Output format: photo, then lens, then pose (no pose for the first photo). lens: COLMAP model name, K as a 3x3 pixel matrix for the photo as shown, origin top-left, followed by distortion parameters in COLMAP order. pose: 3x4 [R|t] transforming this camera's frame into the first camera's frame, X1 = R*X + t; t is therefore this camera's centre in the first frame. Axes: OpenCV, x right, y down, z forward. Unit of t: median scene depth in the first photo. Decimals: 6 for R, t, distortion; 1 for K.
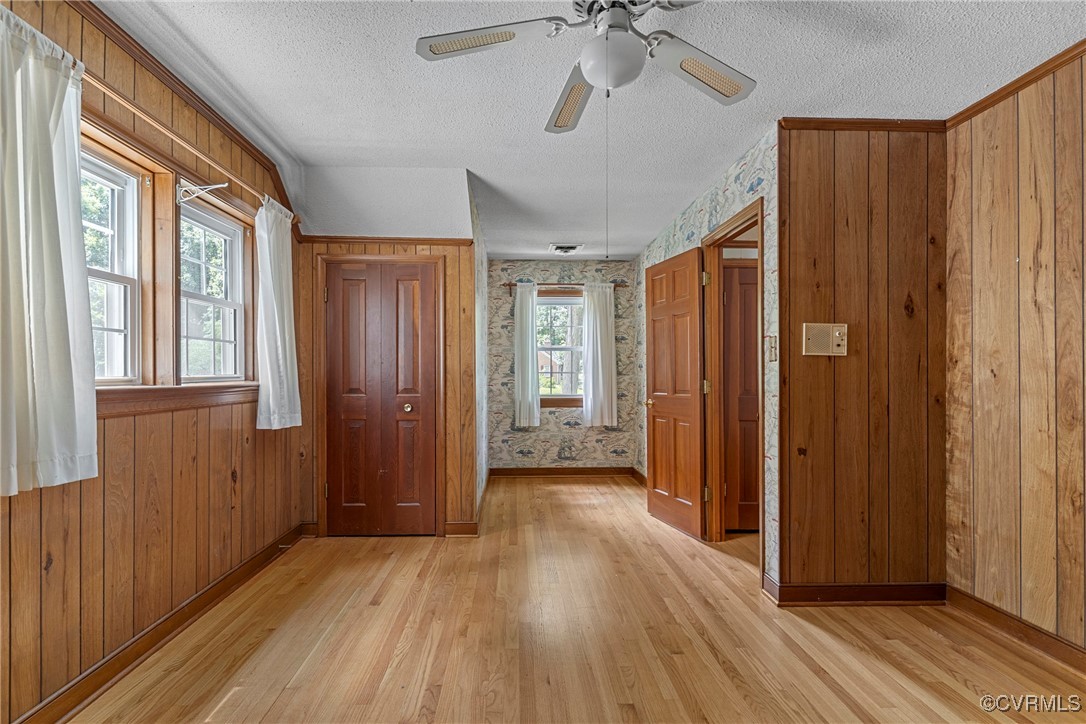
lens RADIAL K [[520.9, 0, 541.7], [0, 520.9, 370.6], [0, 0, 1]] dist [0.000402, 0.000321]
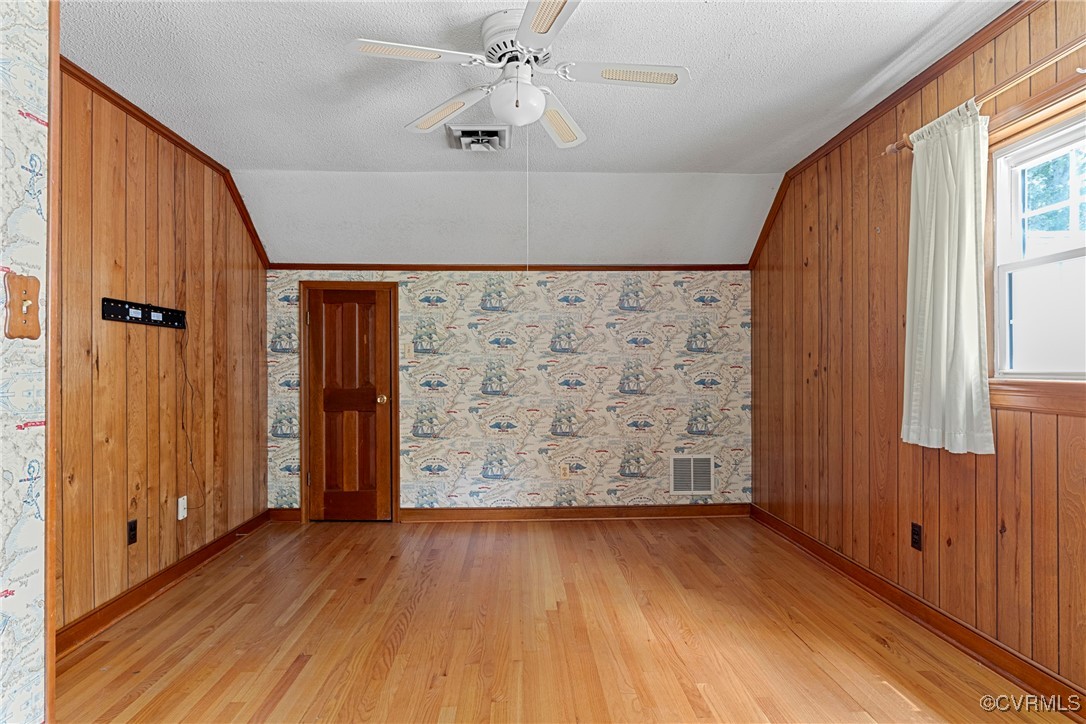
lens RADIAL K [[596.9, 0, 543.4], [0, 596.9, 368.6], [0, 0, 1]] dist [0.000619, 0.000809]
pose [[-0.999959, 0.007290, 0.005393, 0.069357], [0.007247, 0.999943, -0.007876, 0.014572], [-0.005450, -0.007837, -0.999954, 2.358870]]
